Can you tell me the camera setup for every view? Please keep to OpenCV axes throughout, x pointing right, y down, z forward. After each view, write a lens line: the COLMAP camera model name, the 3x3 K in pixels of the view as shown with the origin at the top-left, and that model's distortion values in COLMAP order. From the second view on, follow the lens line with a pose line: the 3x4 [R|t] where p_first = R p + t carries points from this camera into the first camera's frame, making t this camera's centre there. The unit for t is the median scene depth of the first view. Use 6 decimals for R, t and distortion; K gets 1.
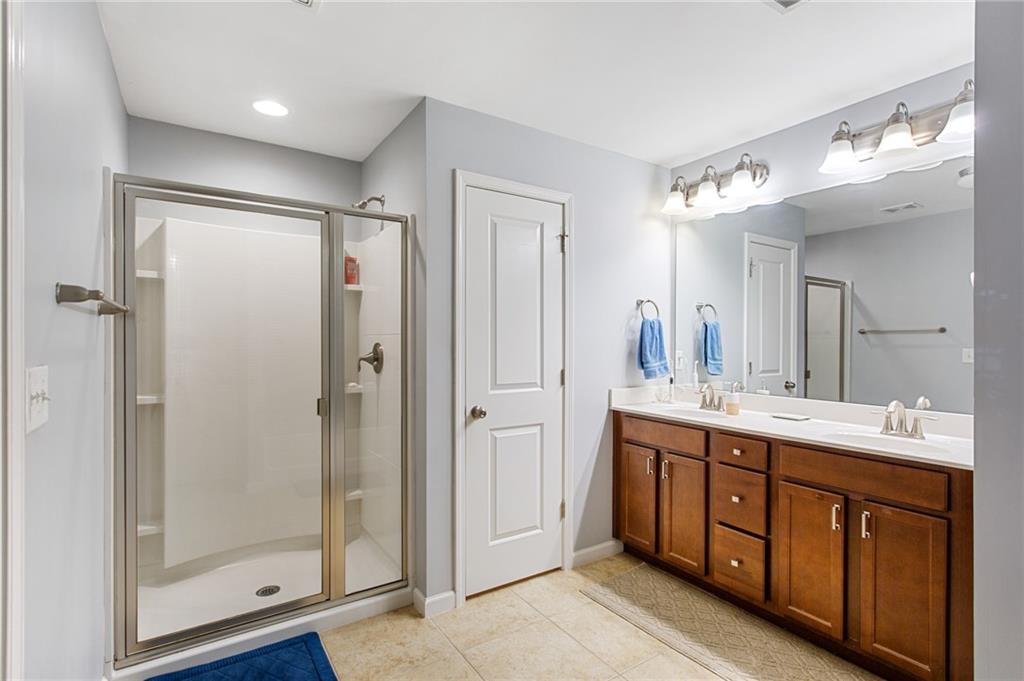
lens RADIAL K [[491.5, 0, 503.8], [0, 491.5, 335.8], [0, 0, 1]] dist [-0.007096, 0.000956]
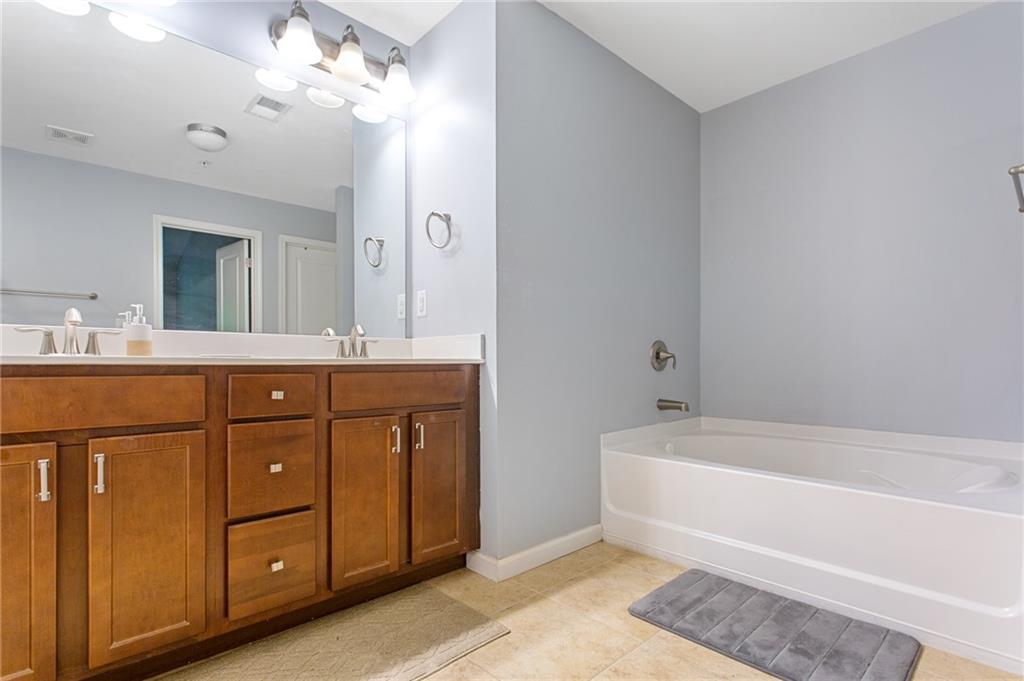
lens RADIAL K [[499.5, 0, 510.6], [0, 499.5, 364.8], [0, 0, 1]] dist [-0.000662, 0.000551]
pose [[-0.191795, -0.005622, 0.981419, -0.244413], [-0.005032, 0.999976, 0.004745, 0.197952], [-0.981422, -0.004028, -0.191818, 0.849061]]
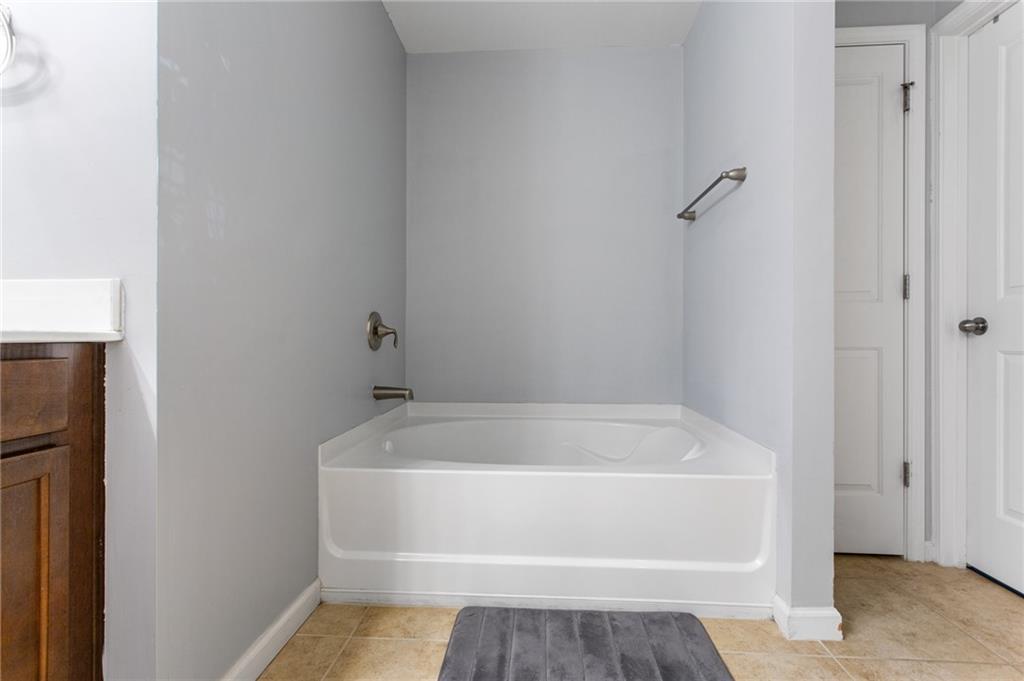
lens RADIAL K [[485.3, 0, 510.7], [0, 485.3, 336.5], [0, 0, 1]] dist [0.000173, 0.000309]
pose [[-0.814025, 0.000742, 0.580829, 0.149327], [-0.006059, 0.999934, -0.009769, 0.197619], [-0.580798, -0.011472, -0.813967, 0.868171]]
